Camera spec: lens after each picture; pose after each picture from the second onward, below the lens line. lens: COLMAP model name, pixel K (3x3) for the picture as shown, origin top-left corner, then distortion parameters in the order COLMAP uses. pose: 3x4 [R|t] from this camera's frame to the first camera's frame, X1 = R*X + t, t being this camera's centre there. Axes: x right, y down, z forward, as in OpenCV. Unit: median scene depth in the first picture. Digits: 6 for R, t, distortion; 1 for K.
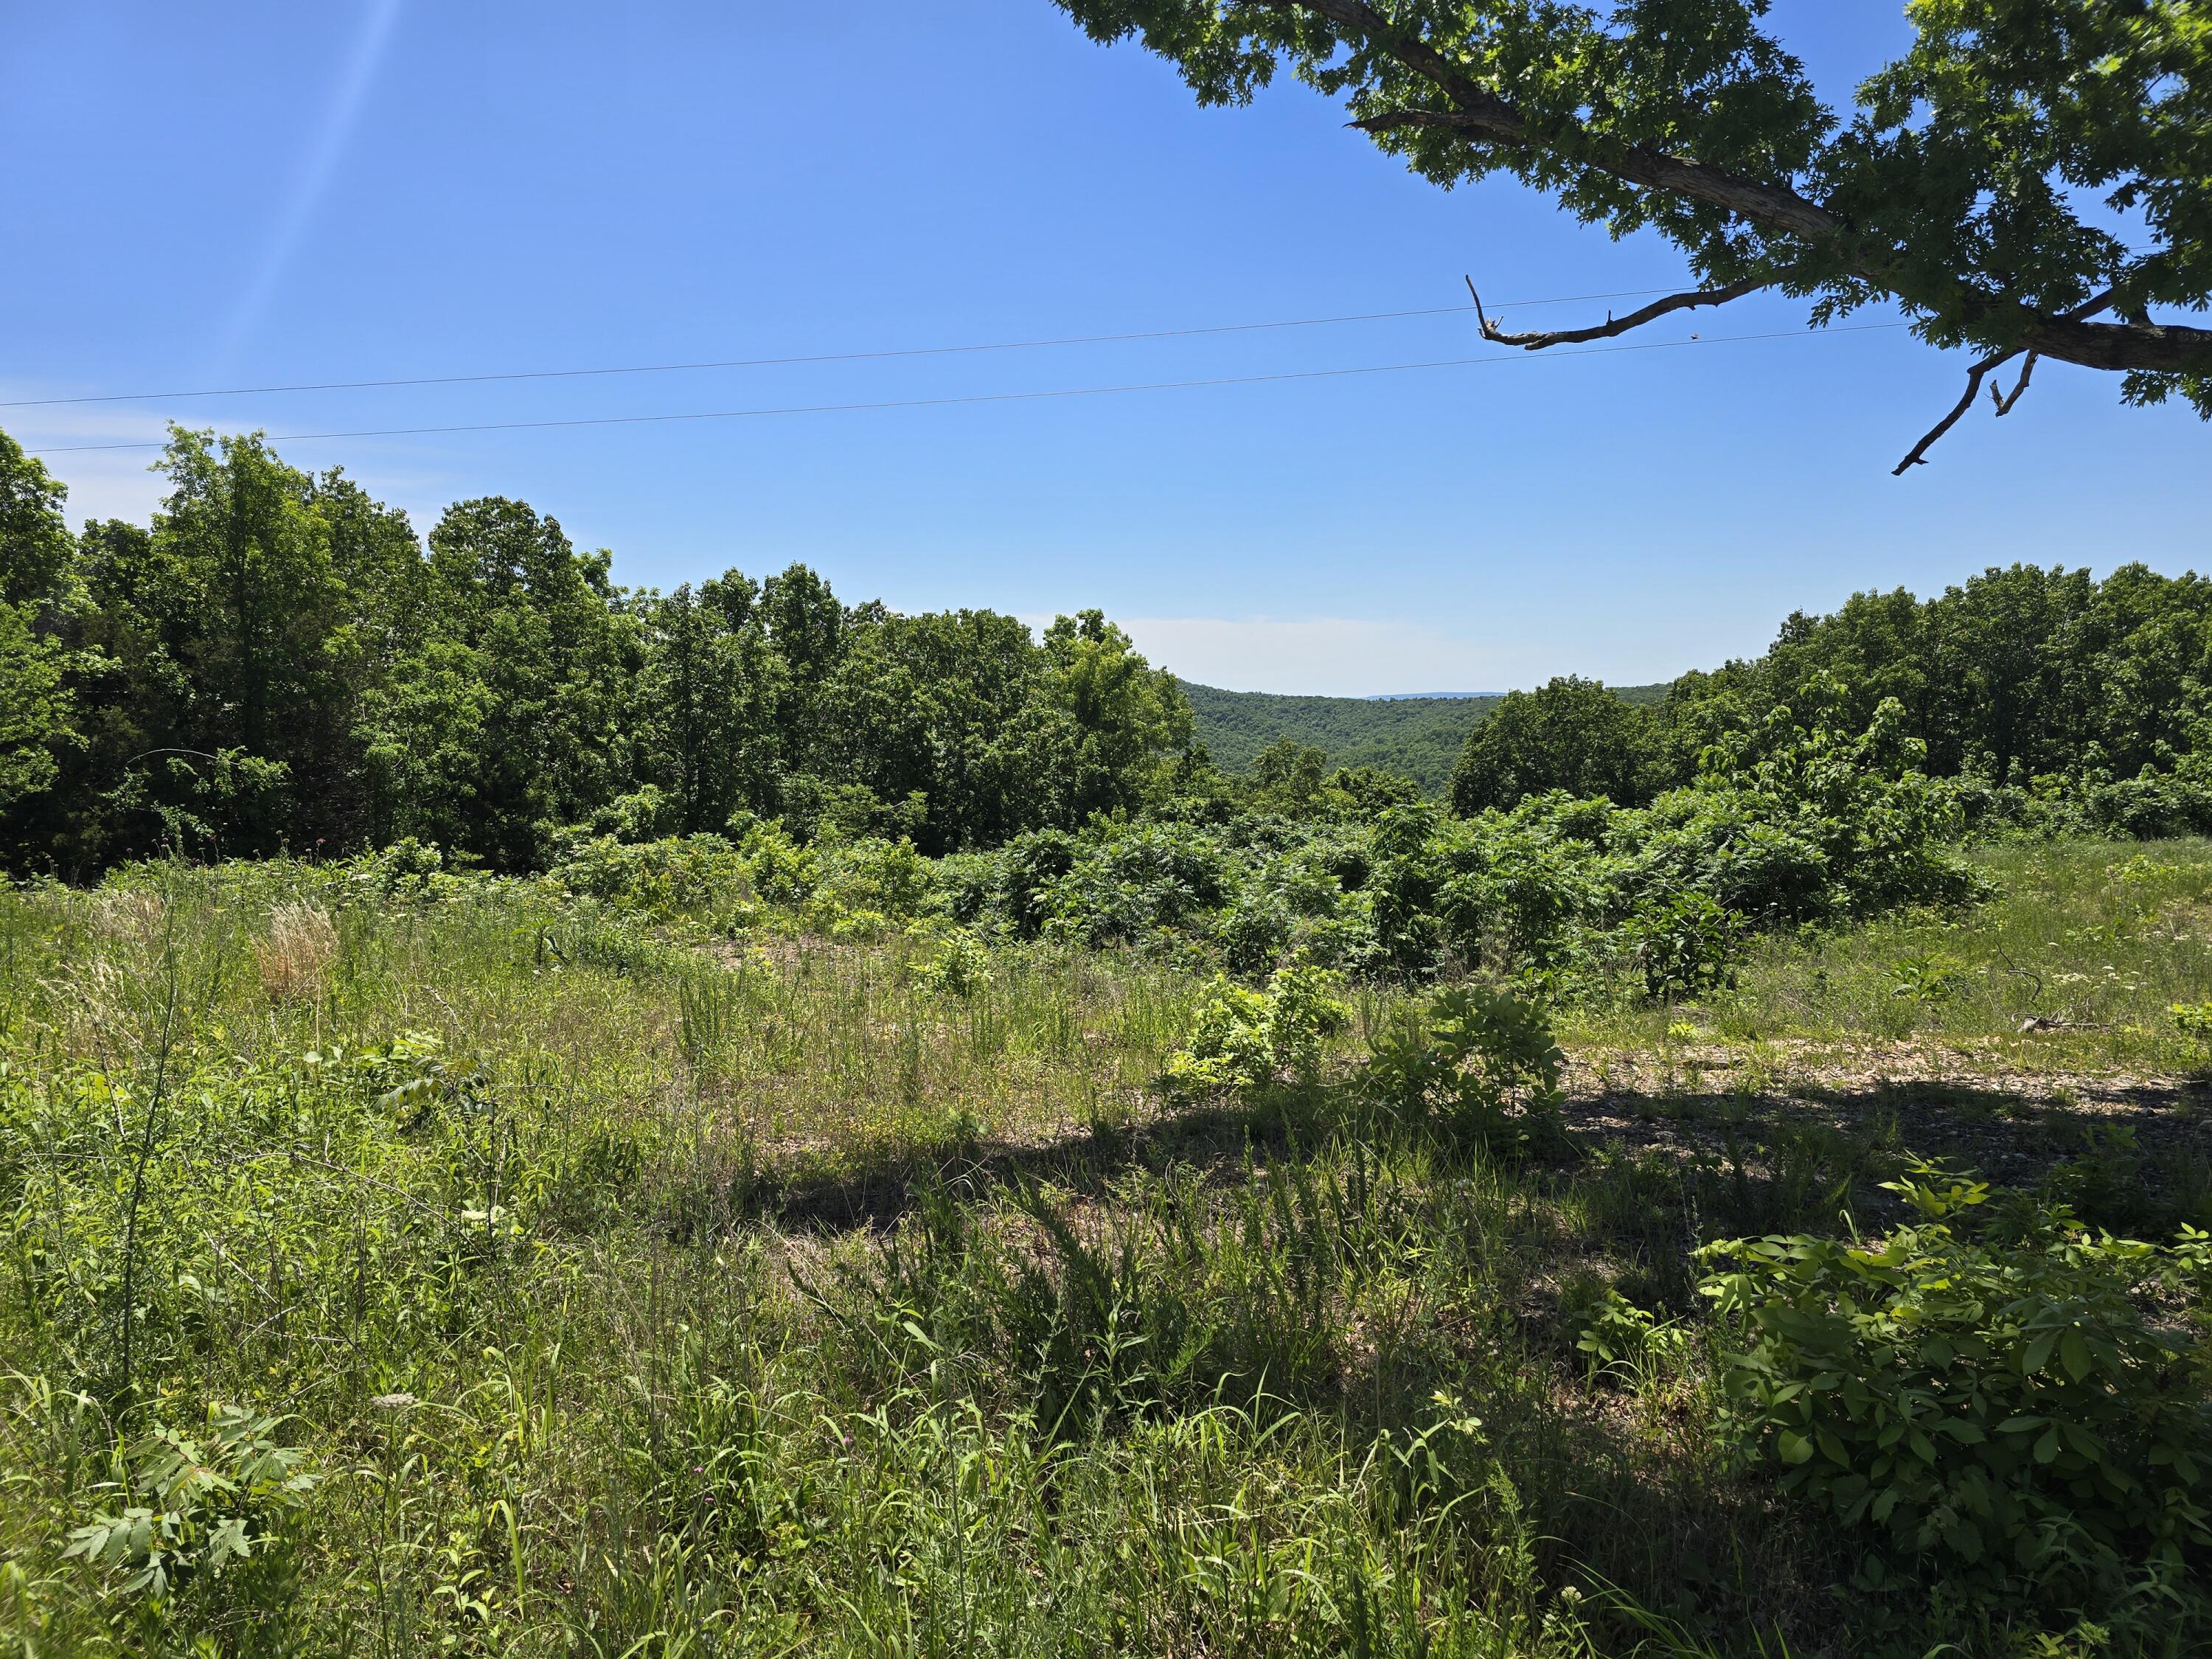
lens RADIAL K [[1439.9, 0, 1091.4], [0, 1439.9, 828.2], [0, 0, 1]] dist [0.052160, -0.059940]
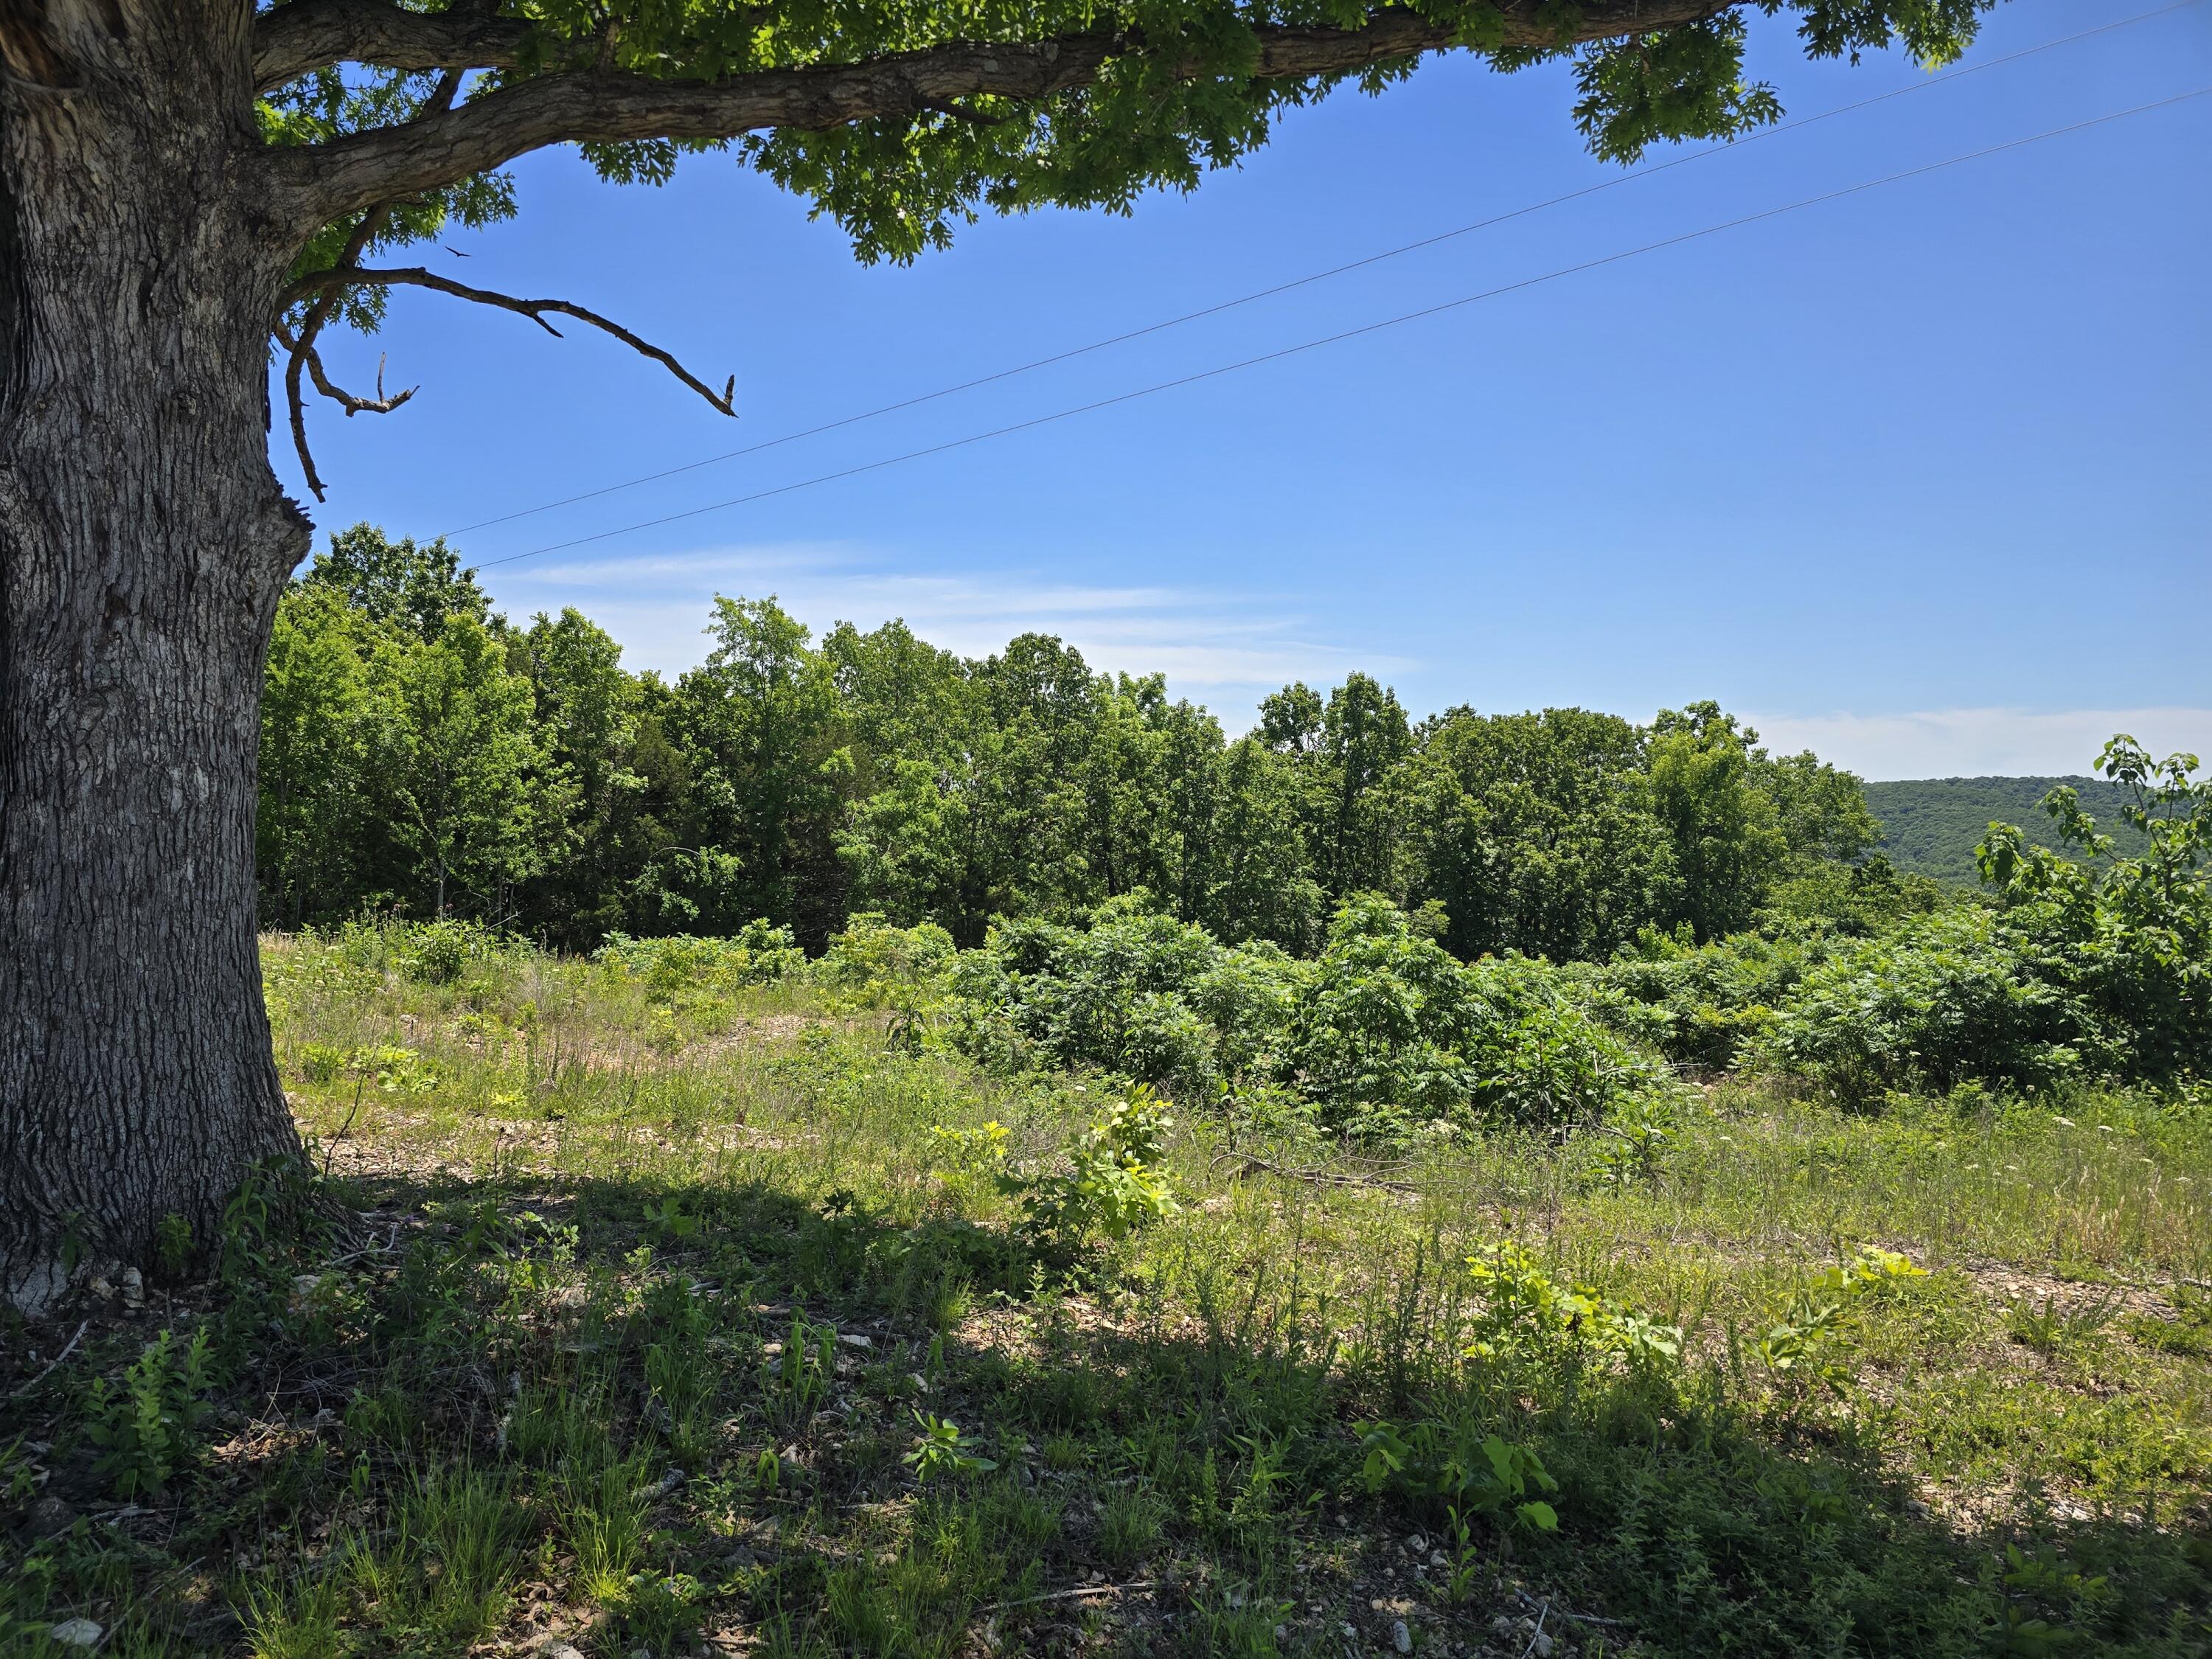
lens RADIAL K [[1439.9, 0, 1089.2], [0, 1439.9, 847.3], [0, 0, 1]] dist [0.052160, -0.059940]
pose [[0.851700, 0.002776, -0.524022, 0.342438], [-0.037276, 0.997774, -0.055299, 0.002352], [0.522702, 0.066632, 0.849908, 0.111271]]
